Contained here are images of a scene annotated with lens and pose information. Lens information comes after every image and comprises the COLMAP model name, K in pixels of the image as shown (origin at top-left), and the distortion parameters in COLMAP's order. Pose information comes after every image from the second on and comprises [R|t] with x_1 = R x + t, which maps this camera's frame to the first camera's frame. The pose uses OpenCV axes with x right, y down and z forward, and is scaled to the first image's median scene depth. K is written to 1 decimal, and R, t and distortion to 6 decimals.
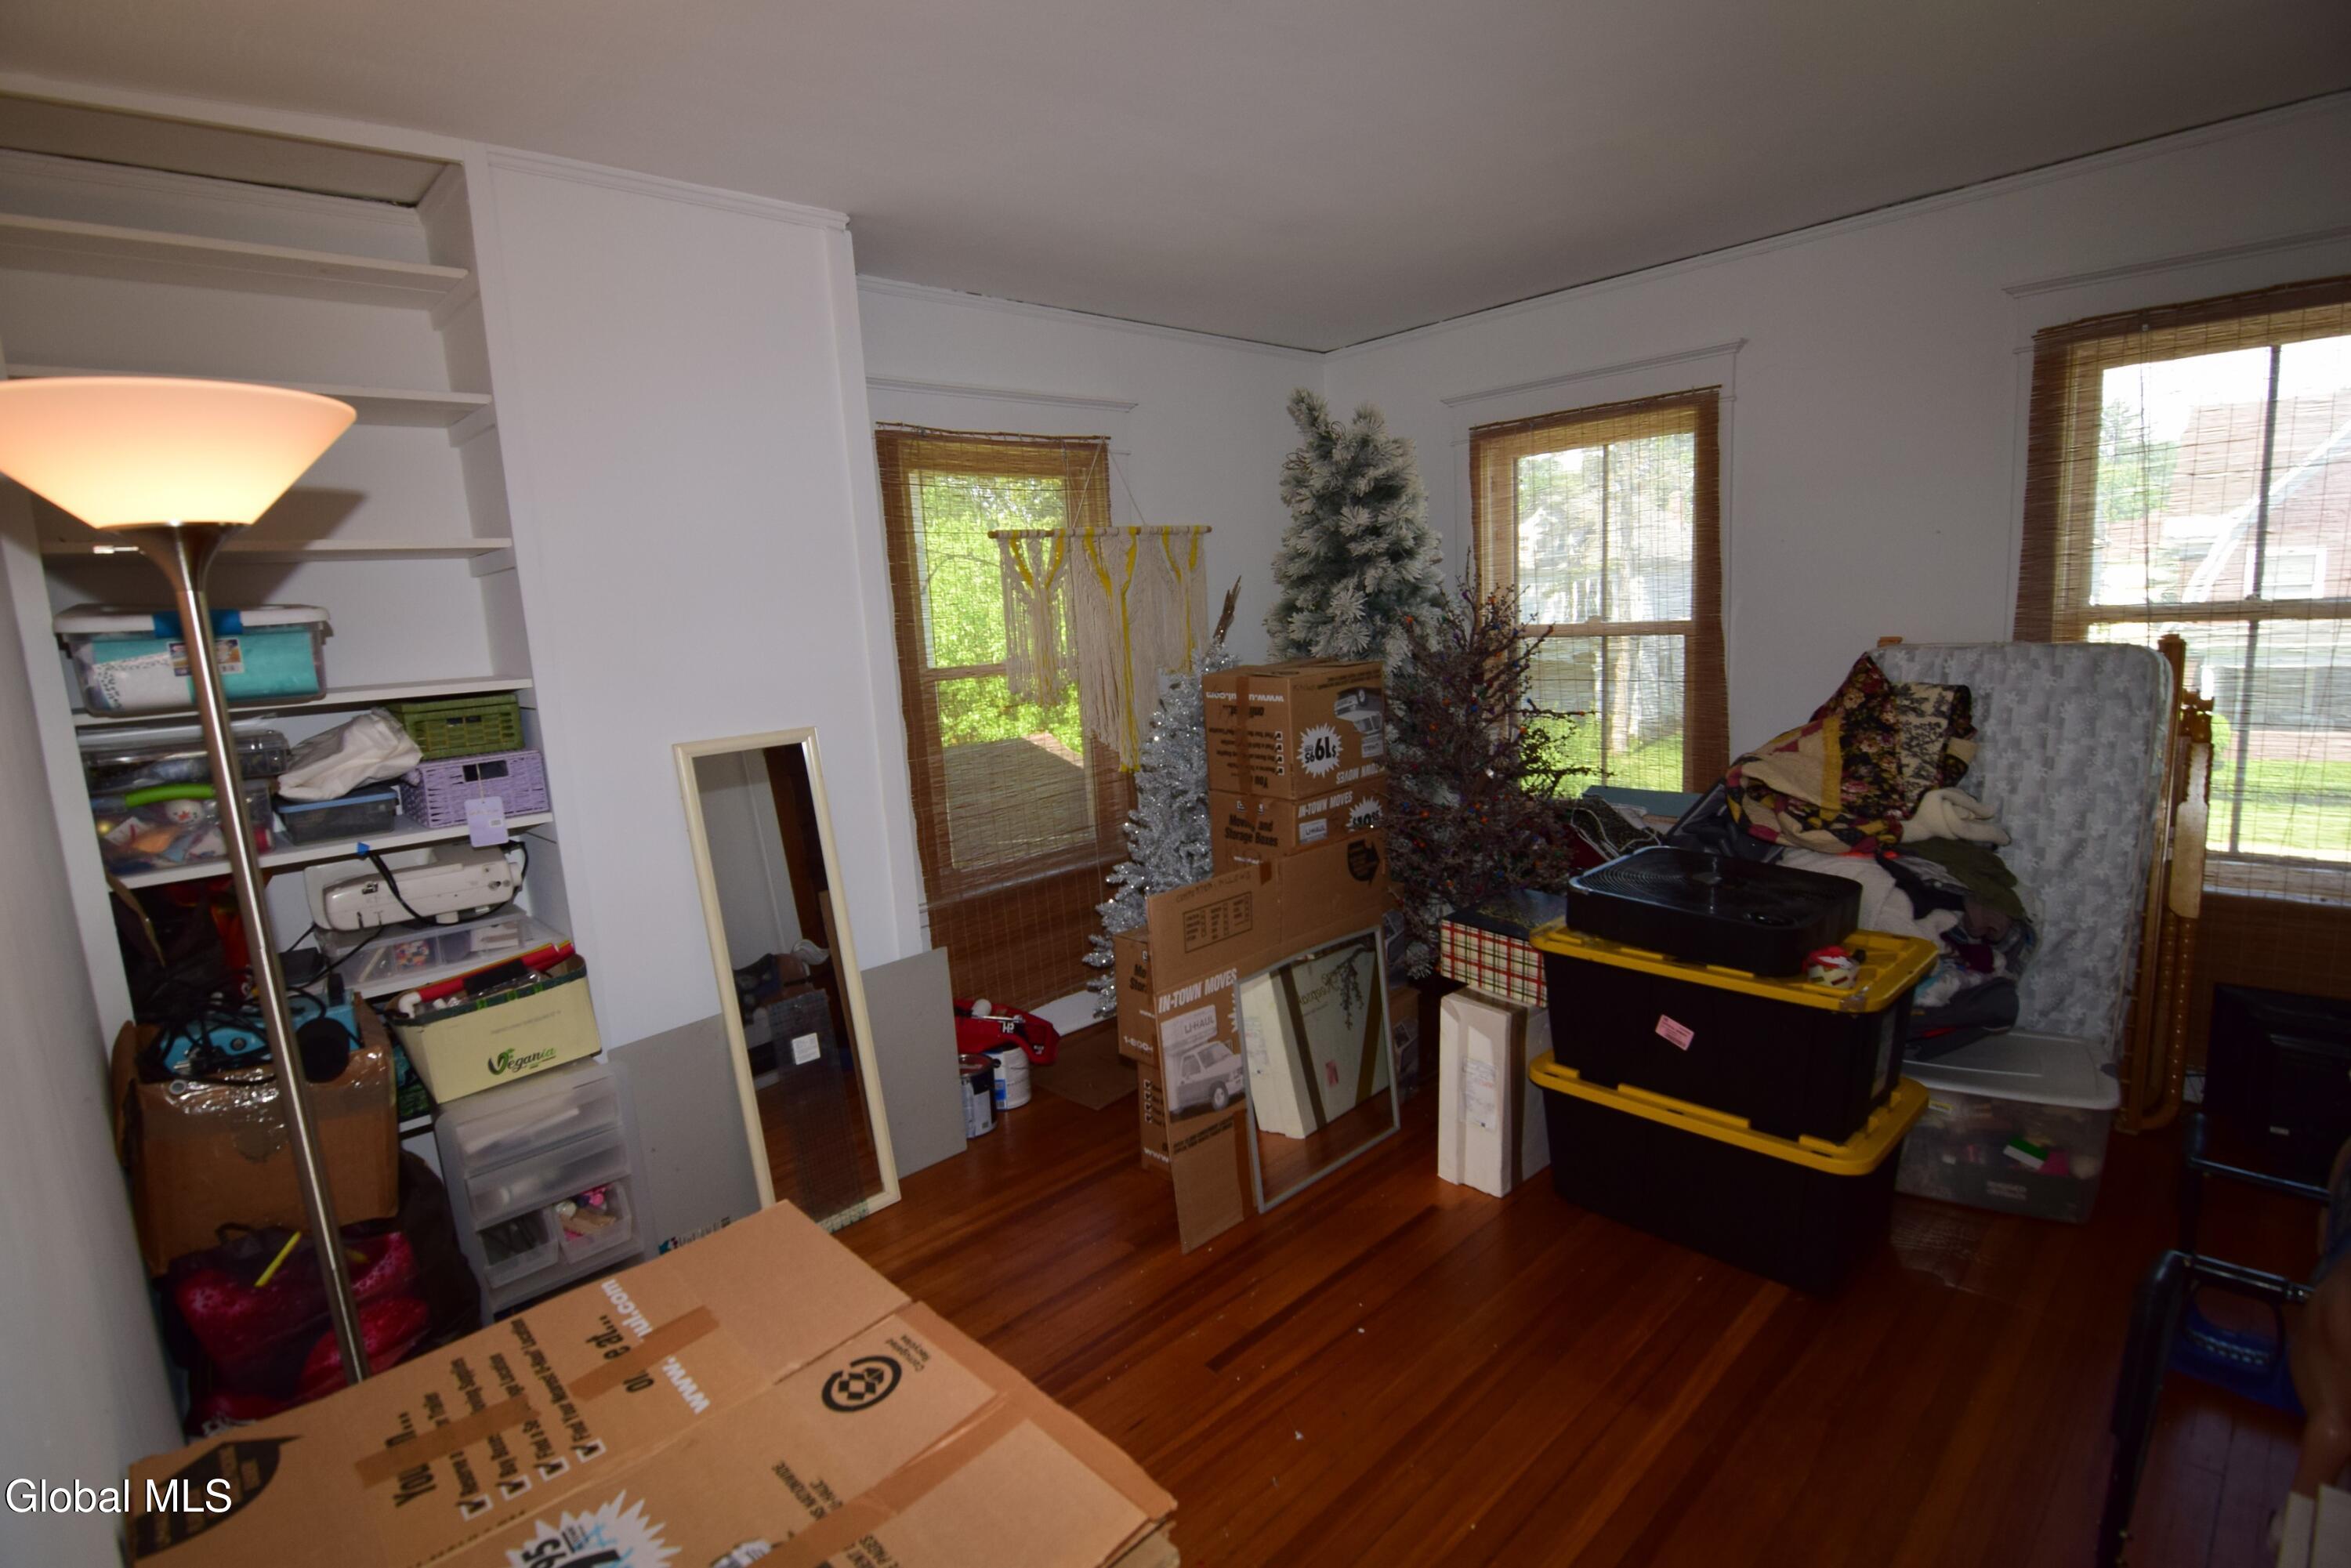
lens RADIAL K [[1136.3, 0, 1173.5], [0, 1136.3, 784.6], [0, 0, 1]] dist [-0.009865, -0.007823]
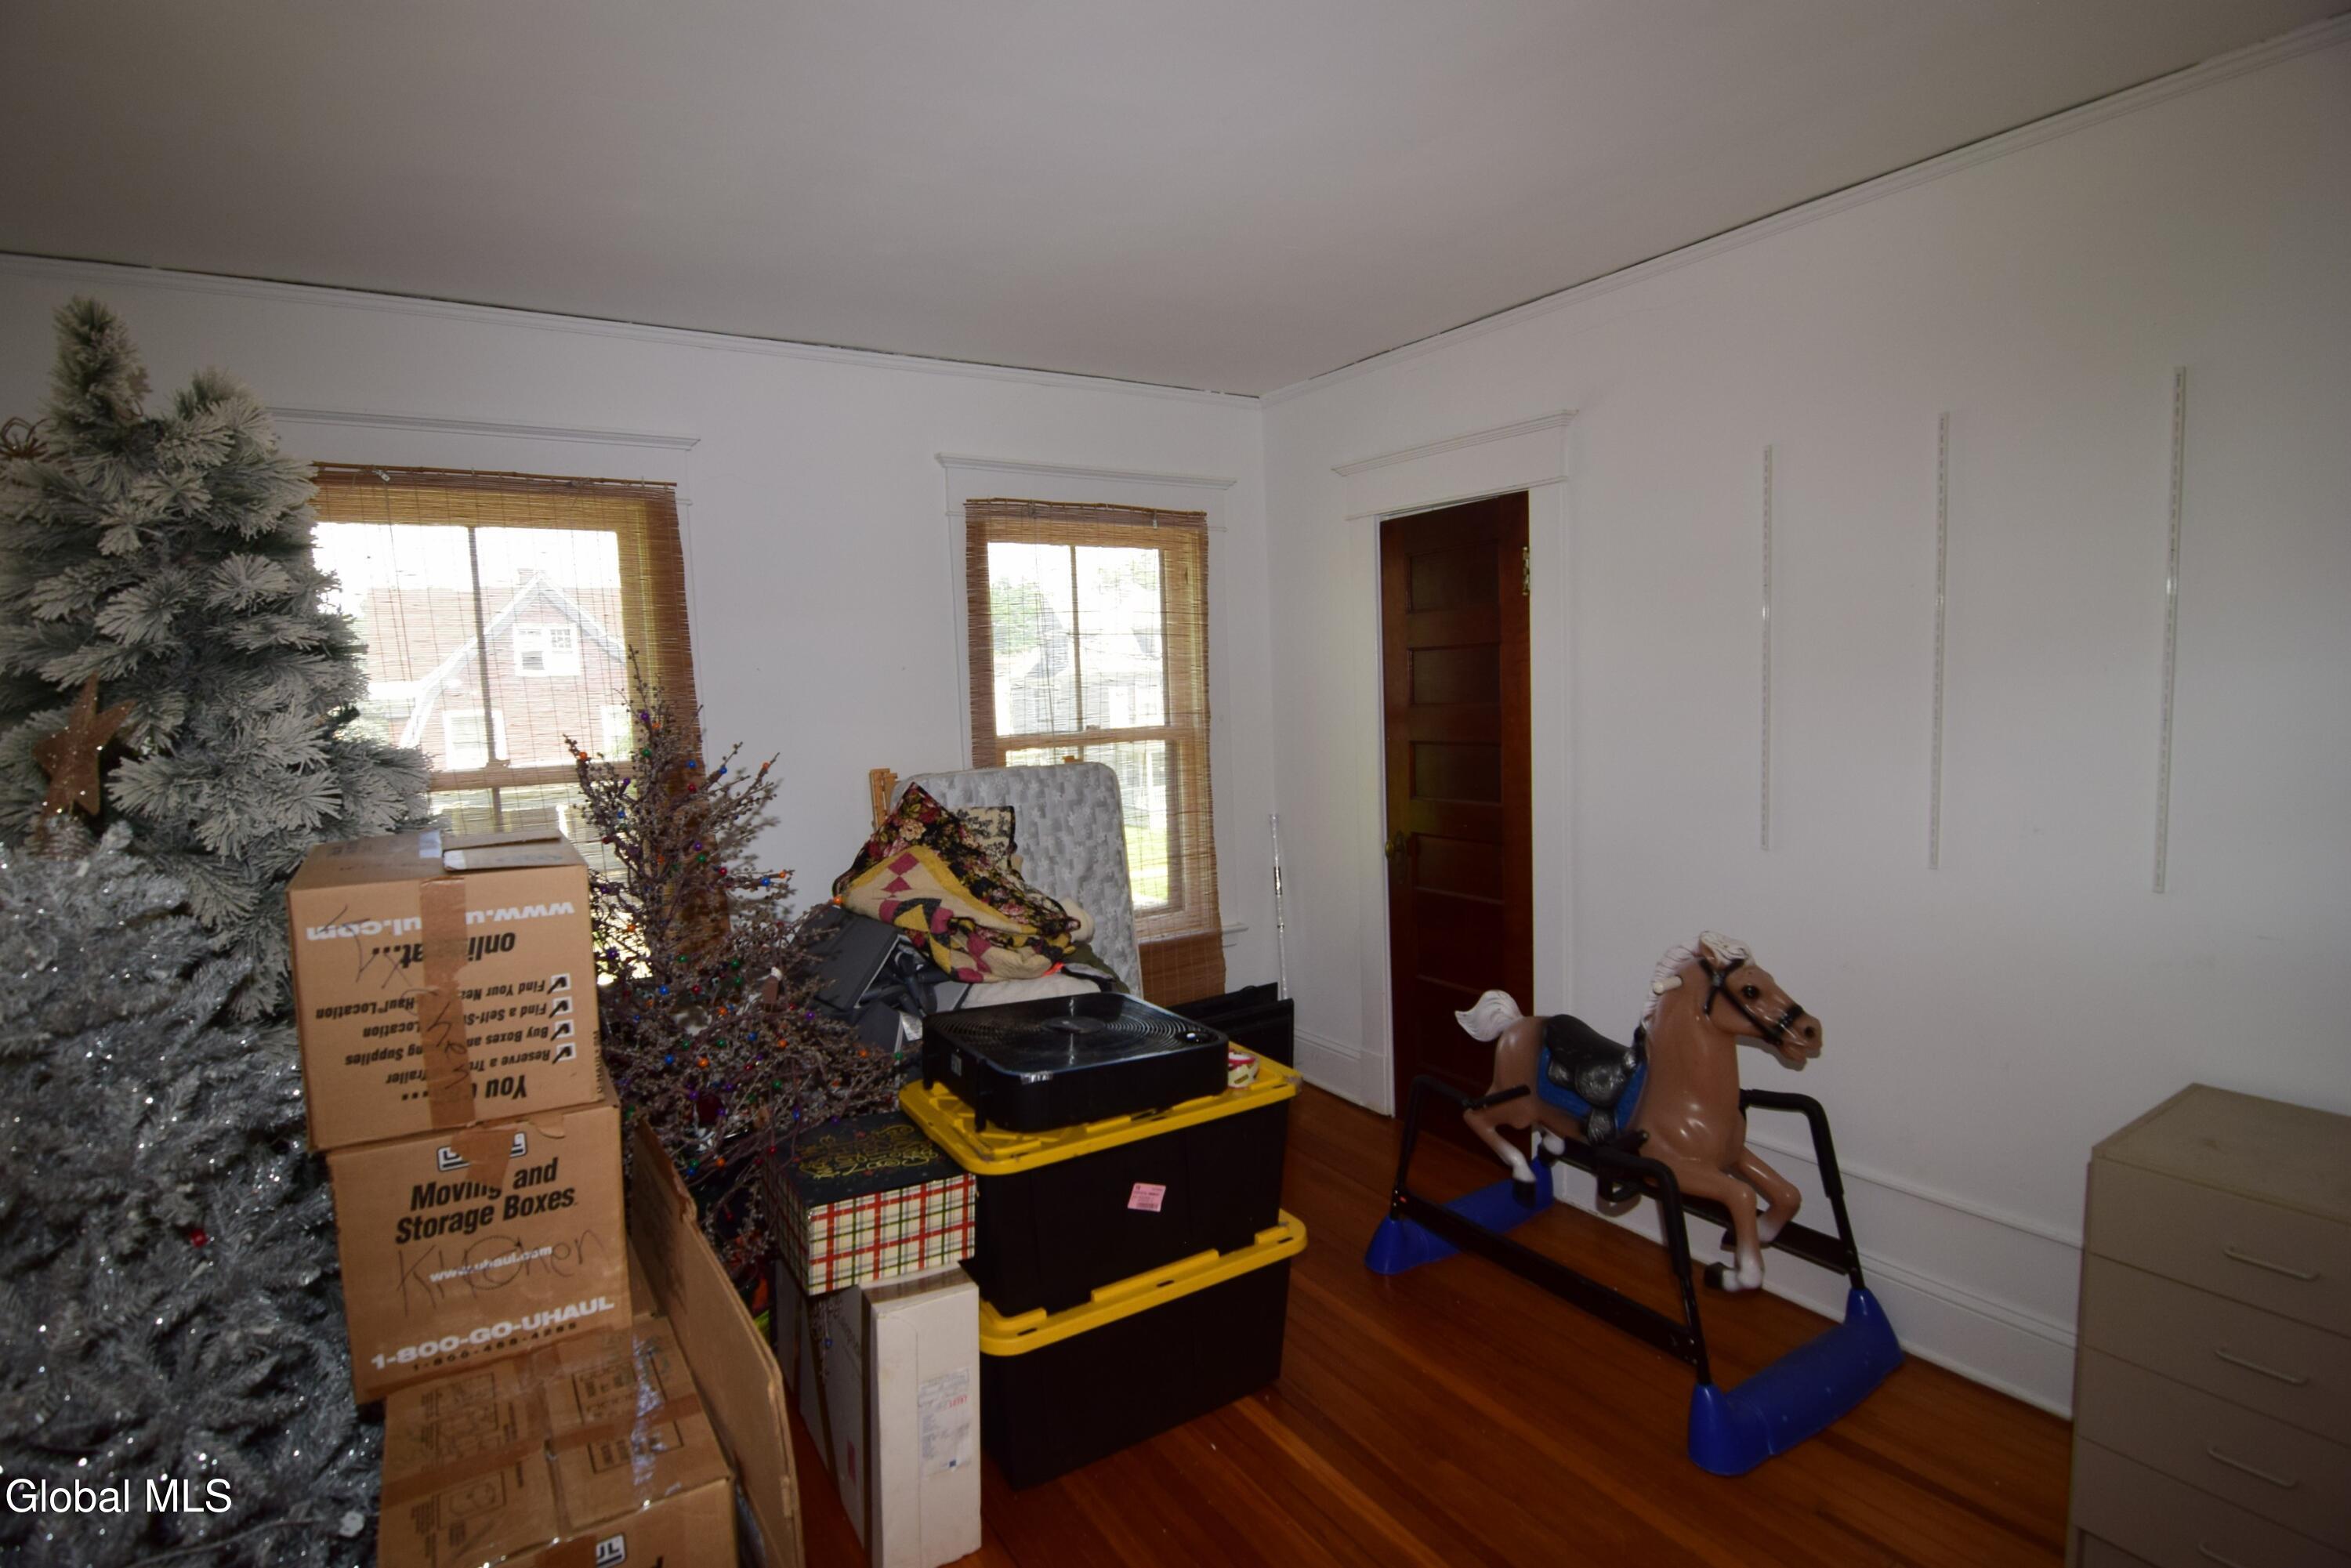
lens RADIAL K [[1136.3, 0, 1173.5], [0, 1136.3, 784.6], [0, 0, 1]] dist [-0.009865, -0.007823]
pose [[0.174657, -0.035402, 0.983993, -0.355027], [0.178011, 0.984021, 0.003806, -0.084305], [-0.968404, 0.174497, 0.178168, 0.646680]]
